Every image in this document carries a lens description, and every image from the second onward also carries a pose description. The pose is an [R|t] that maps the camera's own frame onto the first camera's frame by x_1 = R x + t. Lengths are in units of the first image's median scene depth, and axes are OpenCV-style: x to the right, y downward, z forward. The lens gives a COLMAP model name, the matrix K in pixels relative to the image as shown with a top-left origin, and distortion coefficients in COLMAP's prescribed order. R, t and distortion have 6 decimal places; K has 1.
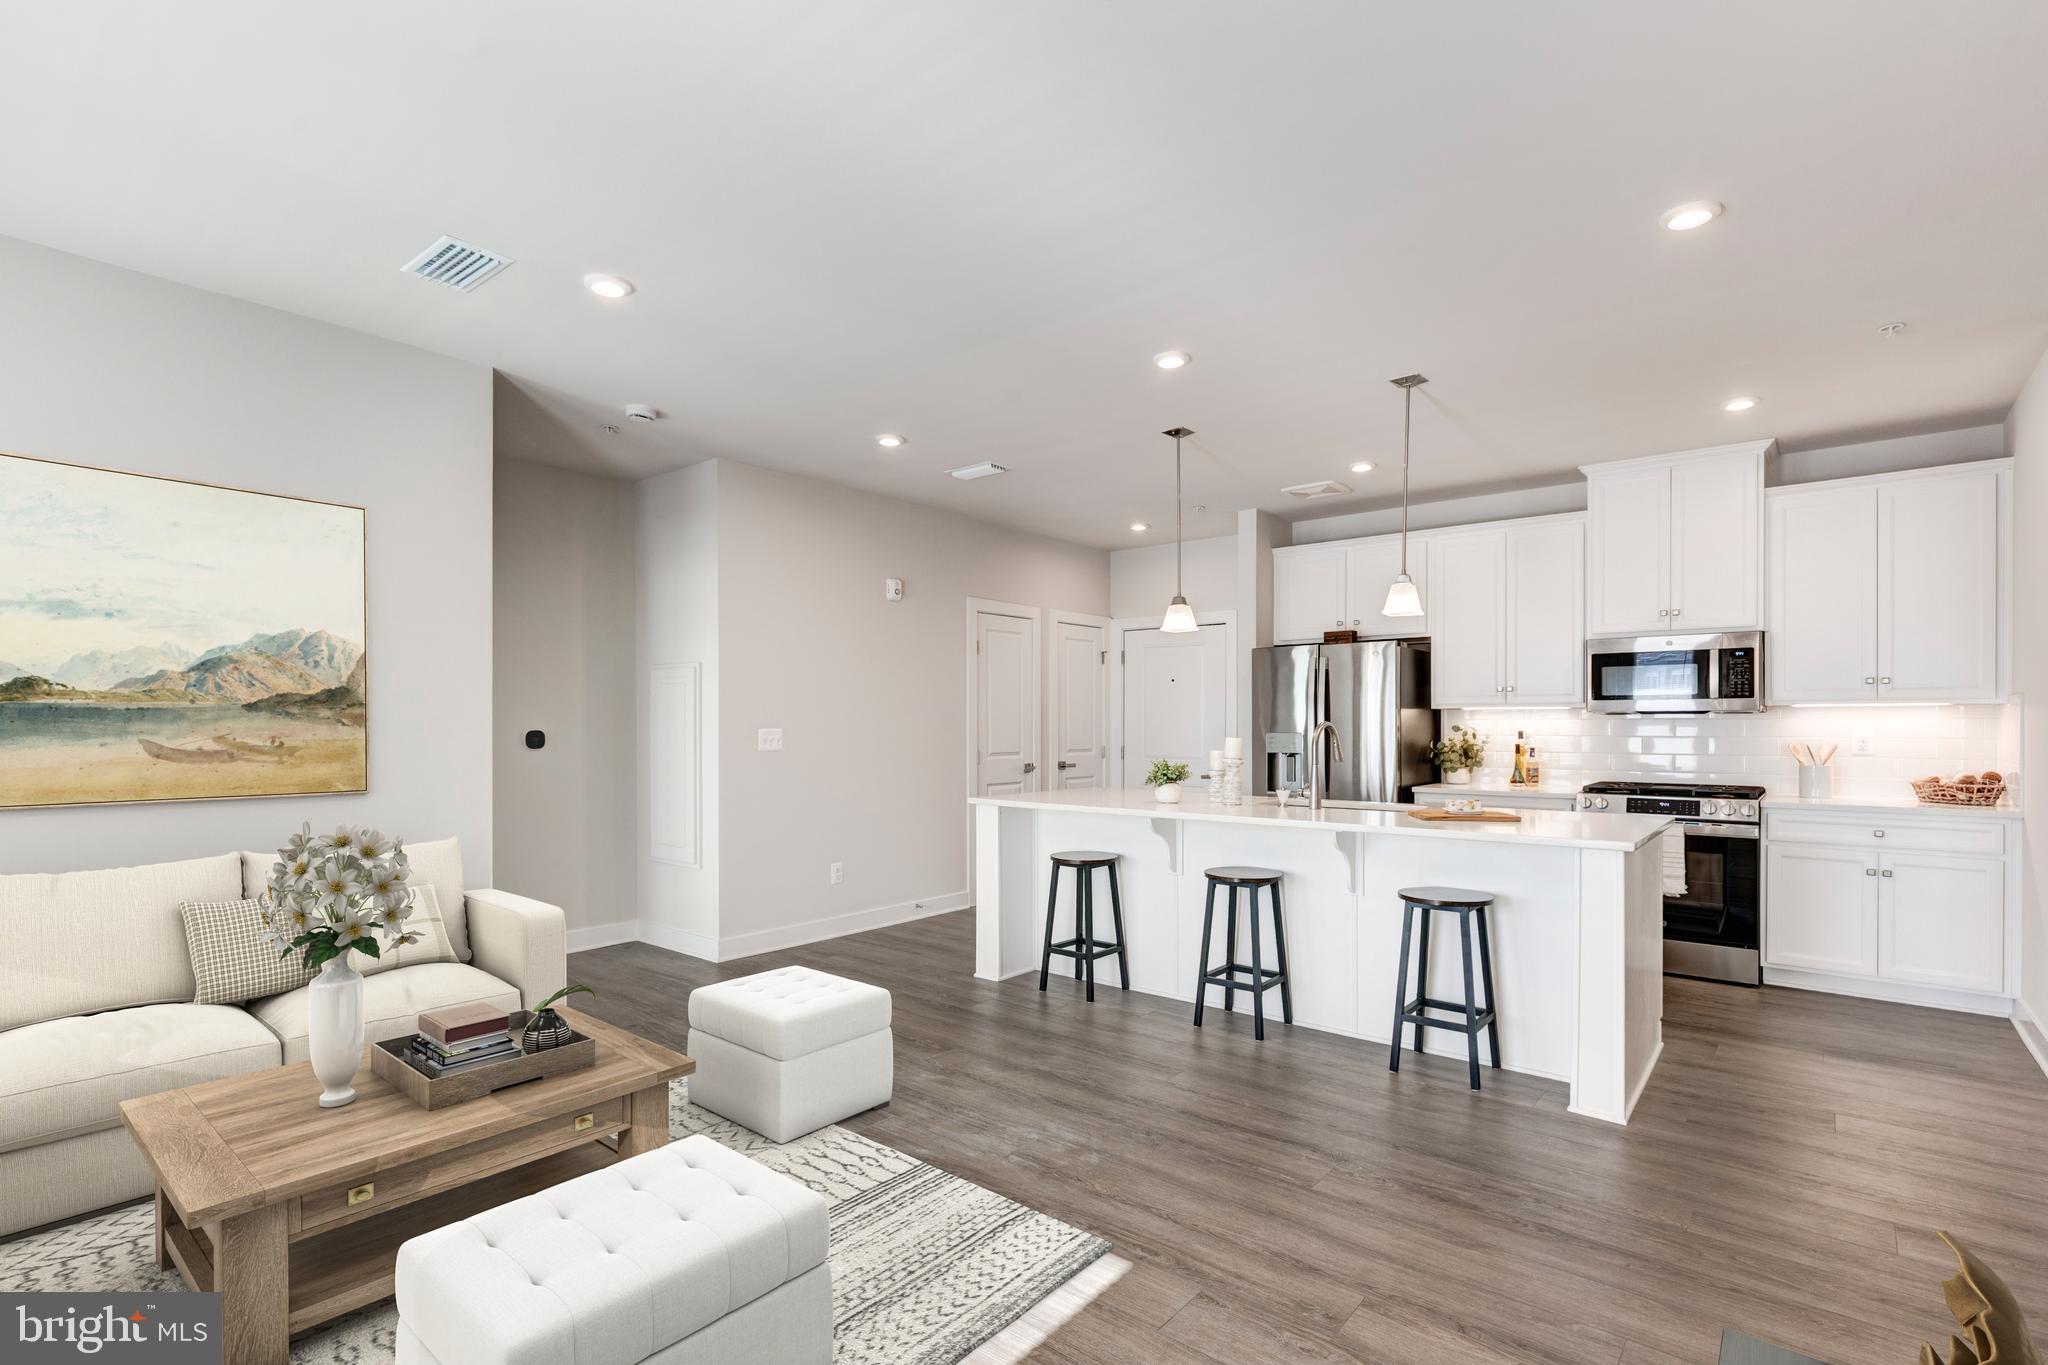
lens RADIAL K [[942.0, 0, 1023.7], [0, 942.0, 708.8], [0, 0, 1]] dist [0.002243, -0.000070]
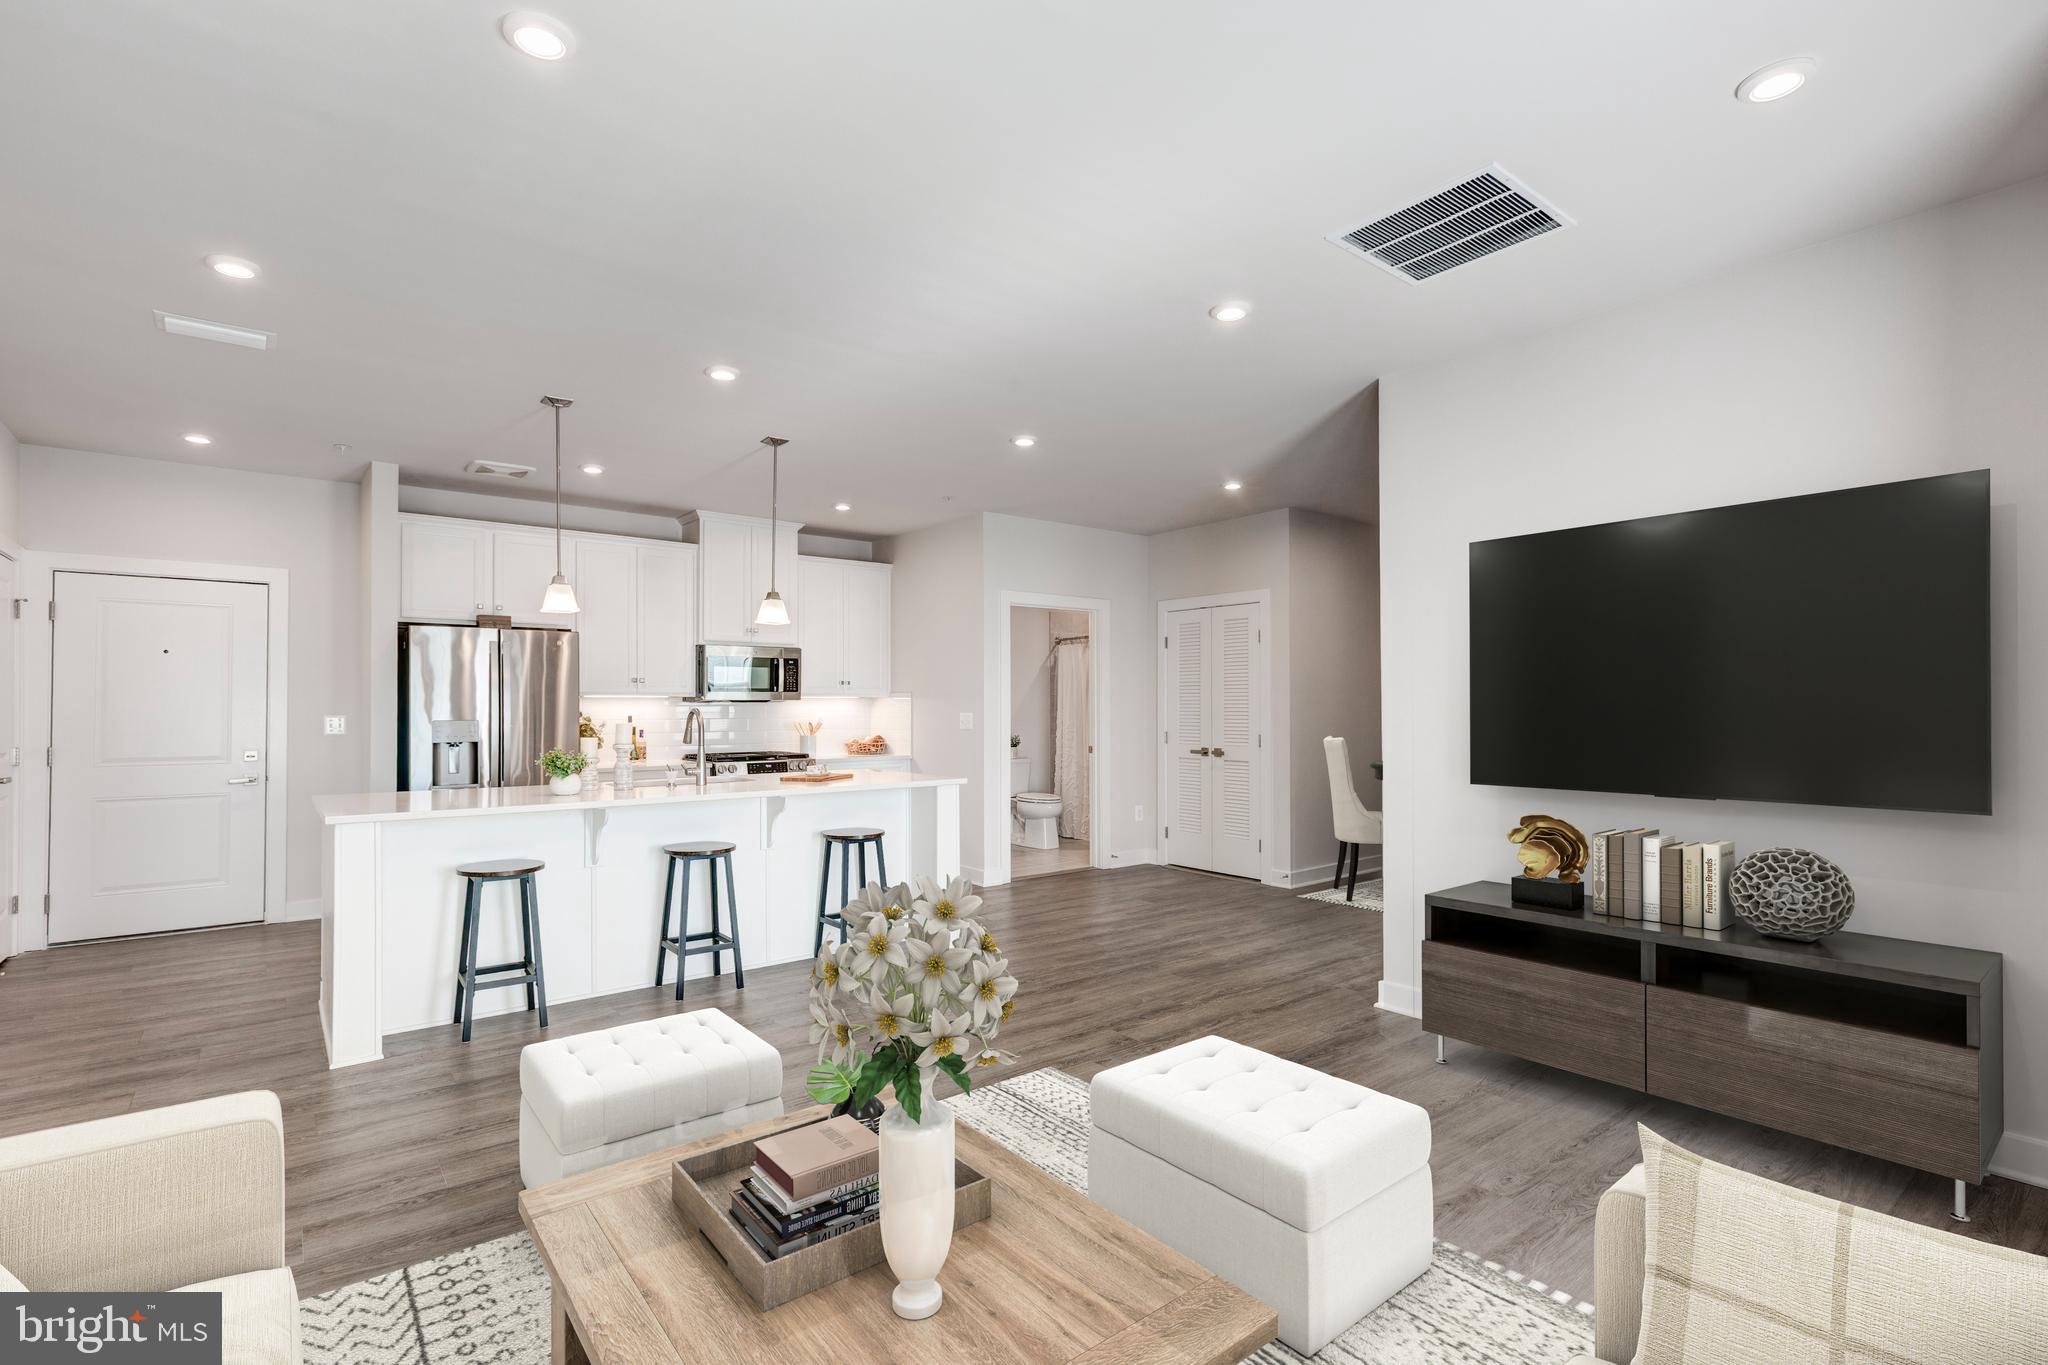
lens RADIAL K [[955.2, 0, 958.0], [0, 955.2, 693.2], [0, 0, 1]] dist [-0.000232, -0.000130]
pose [[0.243903, 0.011786, 0.969728, -0.672400], [-0.014240, 0.999862, -0.008570, -0.000409], [-0.969695, -0.011719, 0.244037, 0.382656]]
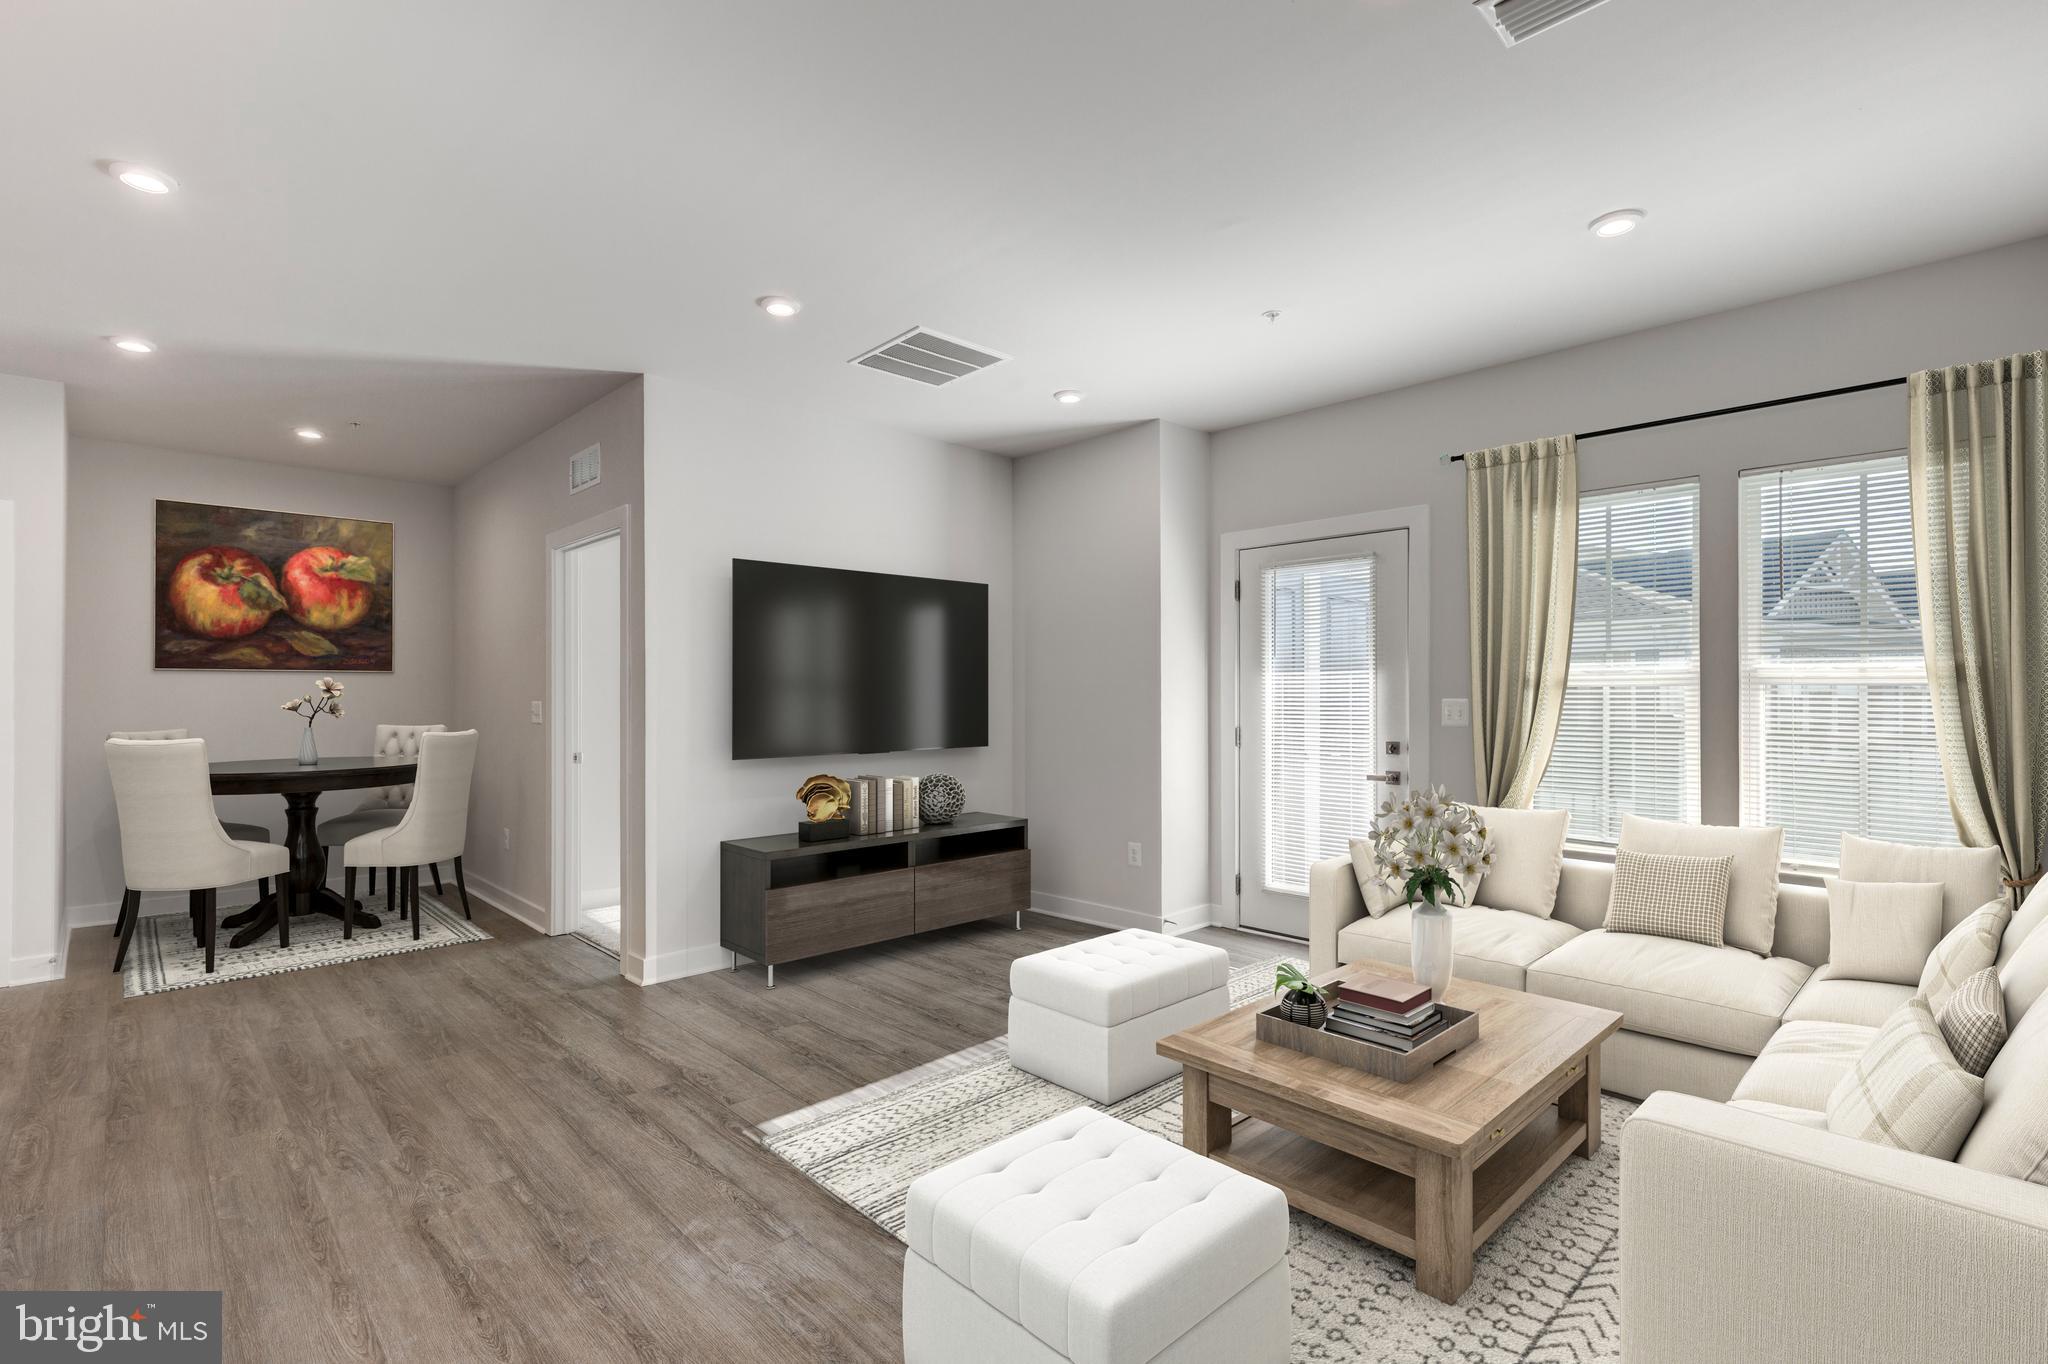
lens RADIAL K [[942.0, 0, 1023.7], [0, 942.0, 708.3], [0, 0, 1]] dist [0.002243, -0.000070]
pose [[-0.993923, 0.001197, 0.110068, -0.182913], [0.000352, 0.999970, -0.007700, 0.017747], [-0.110074, -0.007615, -0.993894, 1.072753]]
